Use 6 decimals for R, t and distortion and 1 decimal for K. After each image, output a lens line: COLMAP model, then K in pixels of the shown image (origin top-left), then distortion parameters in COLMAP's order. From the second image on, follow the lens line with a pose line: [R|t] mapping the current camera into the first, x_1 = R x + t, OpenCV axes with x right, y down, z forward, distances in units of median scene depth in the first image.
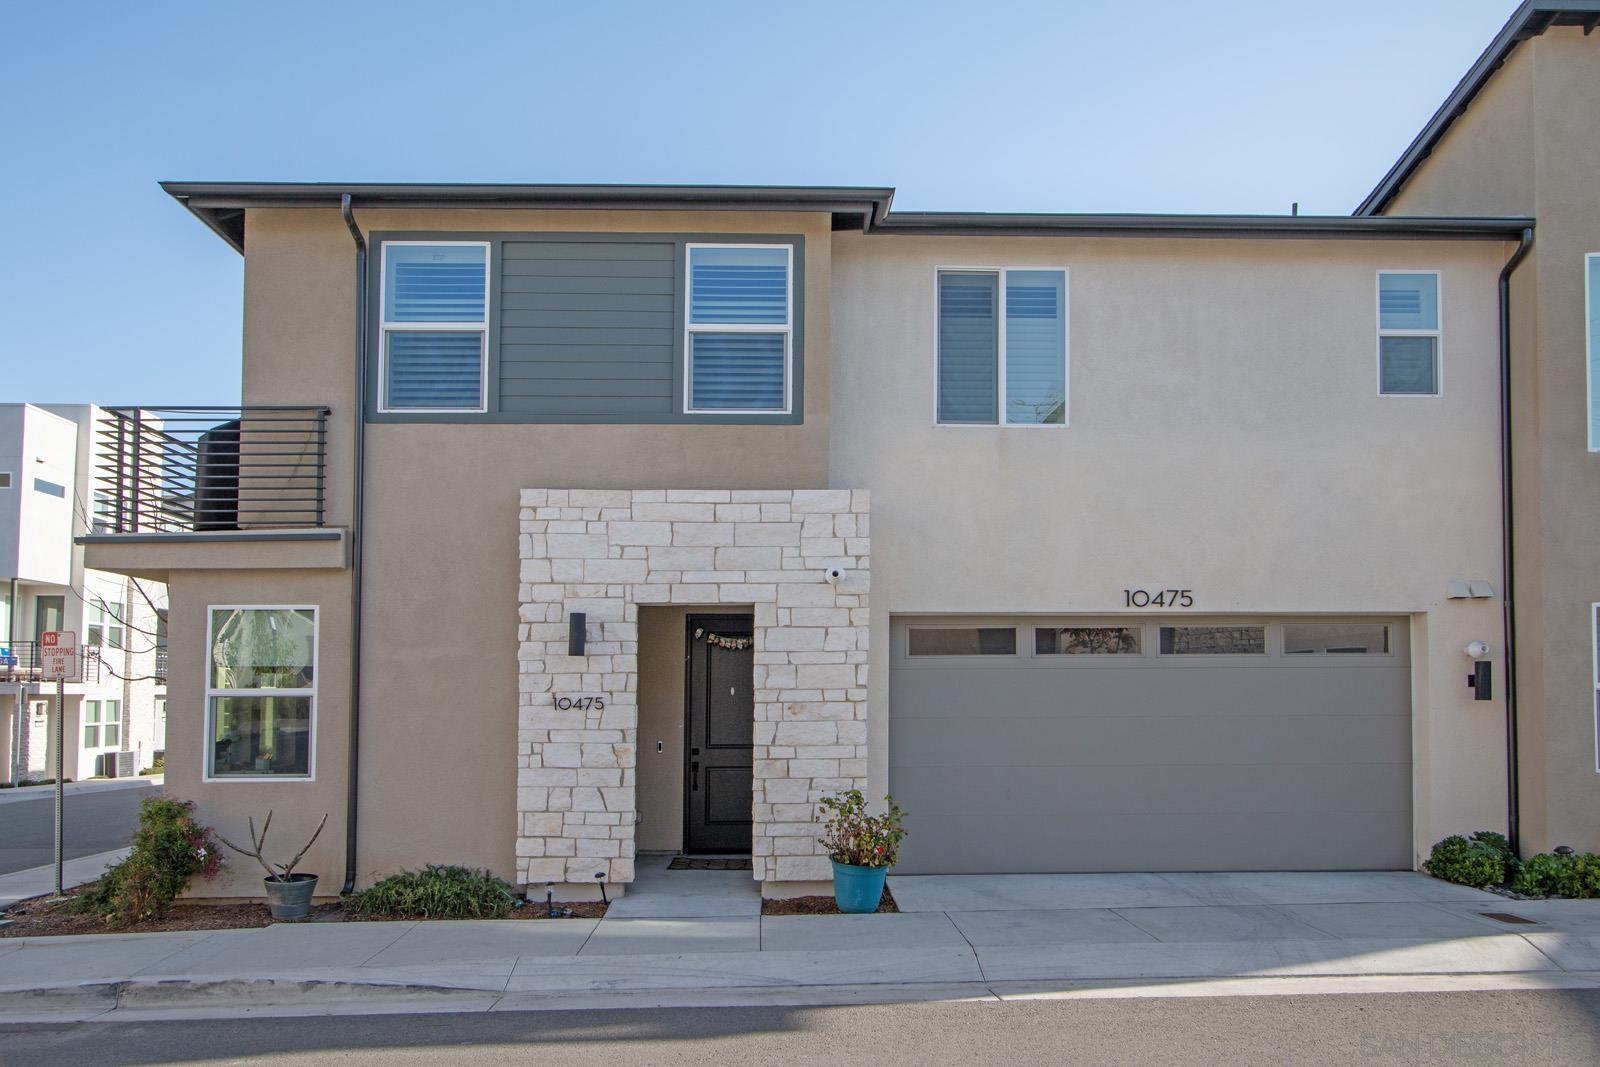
lens RADIAL K [[1229.1, 0, 804.2], [0, 1229.1, 634.4], [0, 0, 1]] dist [-0.001369, 0.007634]
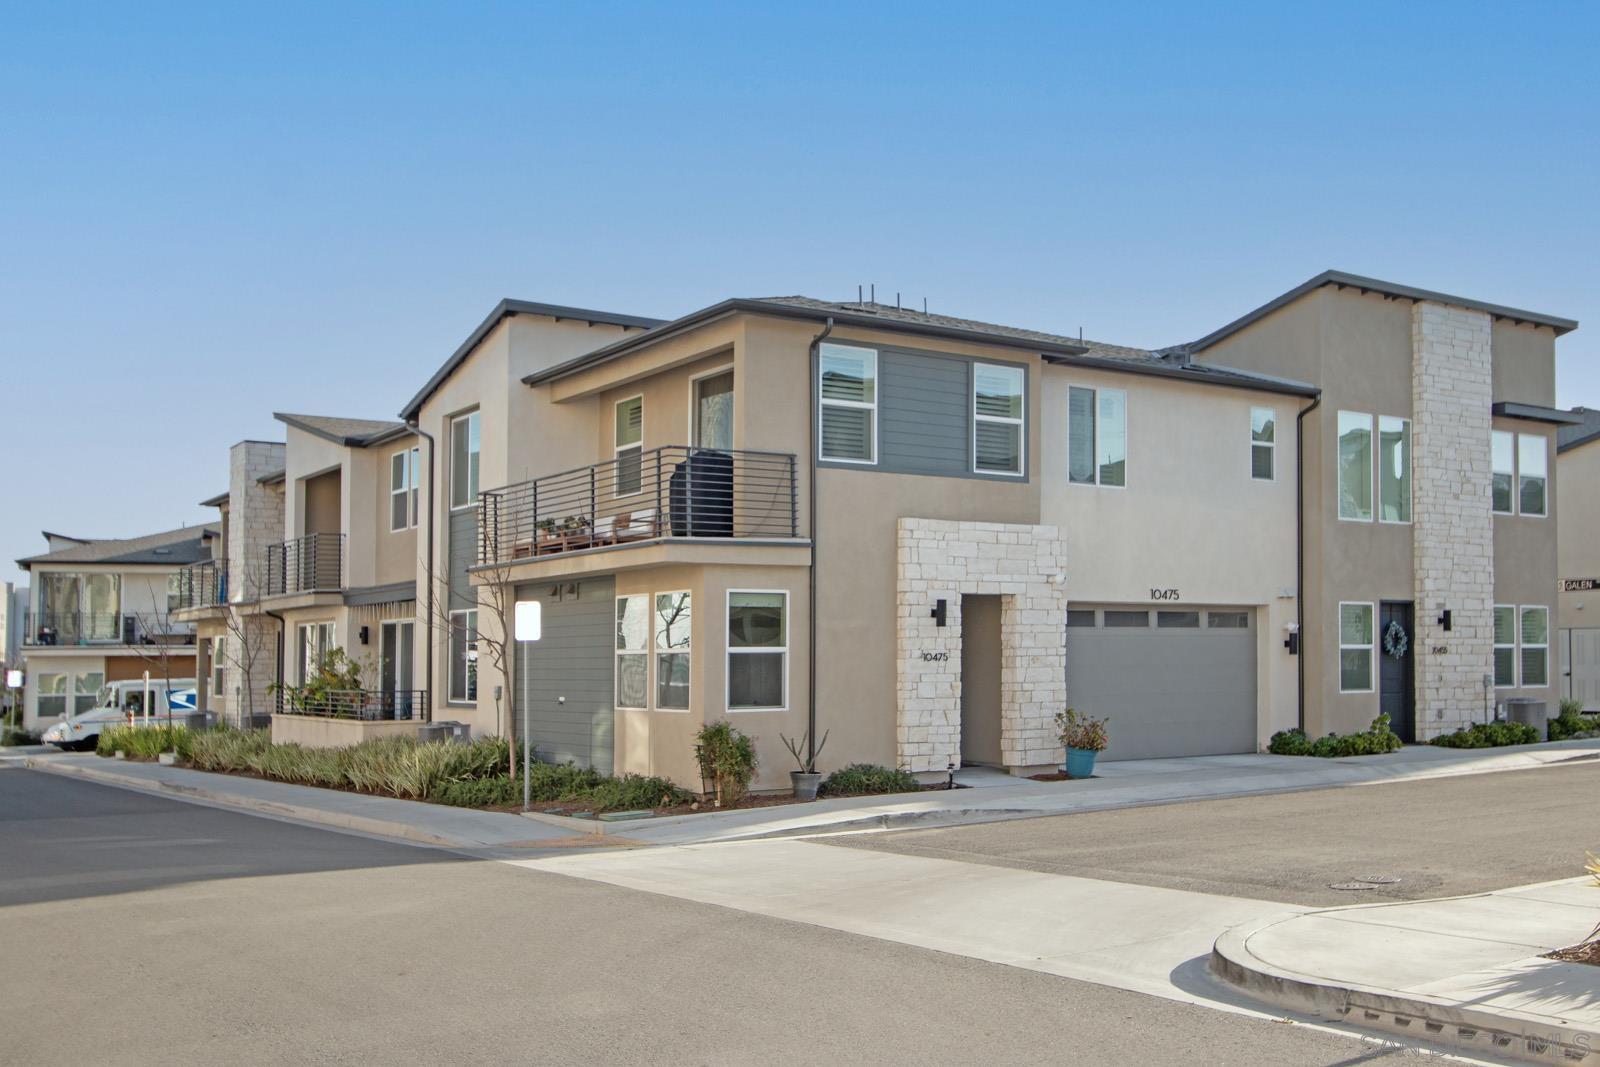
lens RADIAL K [[1674.1, 0, 797.5], [0, 1674.1, 623.7], [0, 0, 1]] dist [0.014926, 0.009132]
pose [[0.830100, 0.008100, 0.557556, -1.489487], [-0.018671, 0.999738, 0.013274, -0.010907], [-0.557302, -0.021429, 0.830033, -0.659164]]
